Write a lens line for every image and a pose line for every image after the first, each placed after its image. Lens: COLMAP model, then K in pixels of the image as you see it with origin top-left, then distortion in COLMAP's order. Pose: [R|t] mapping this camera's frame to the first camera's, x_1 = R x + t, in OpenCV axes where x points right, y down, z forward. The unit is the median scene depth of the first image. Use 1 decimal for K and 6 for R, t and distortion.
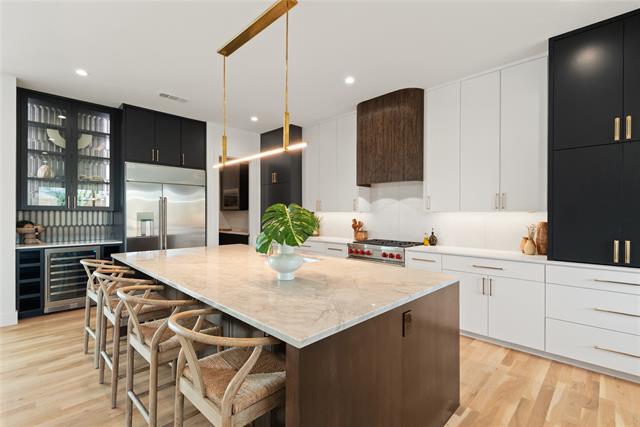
lens RADIAL K [[297.3, 0, 320.0], [0, 297.3, 213.5], [0, 0, 1]] dist [-0.000508, -0.000804]
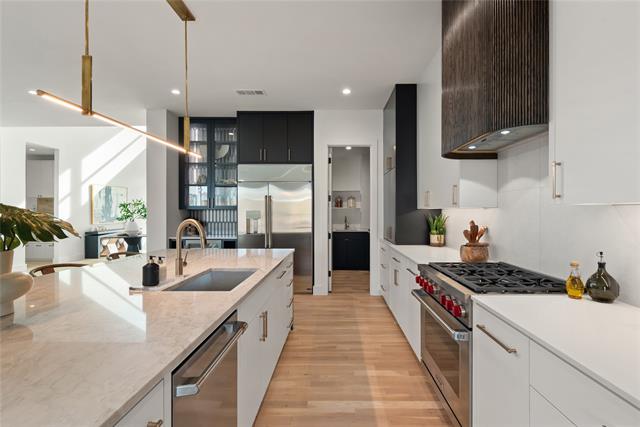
lens RADIAL K [[300.1, 0, 333.3], [0, 300.1, 210.3], [0, 0, 1]] dist [0.002731, 0.000030]
pose [[0.696771, -0.006071, -0.717268, 0.358608], [0.004068, 0.999982, -0.004513, 0.001019], [0.717282, 0.000226, 0.696783, 0.461843]]
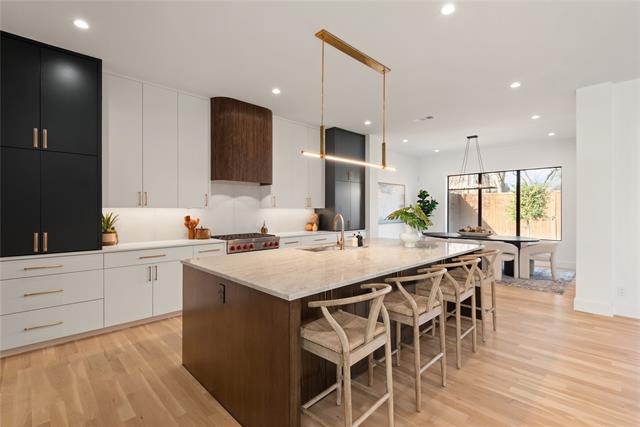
lens RADIAL K [[295.3, 0, 322.8], [0, 295.3, 211.8], [0, 0, 1]] dist [-0.000076, -0.000763]
pose [[0.010566, -0.017072, 0.999798, -0.798434], [-0.007374, 0.999826, 0.017151, -0.012115], [-0.999917, -0.007554, 0.010439, 0.640220]]
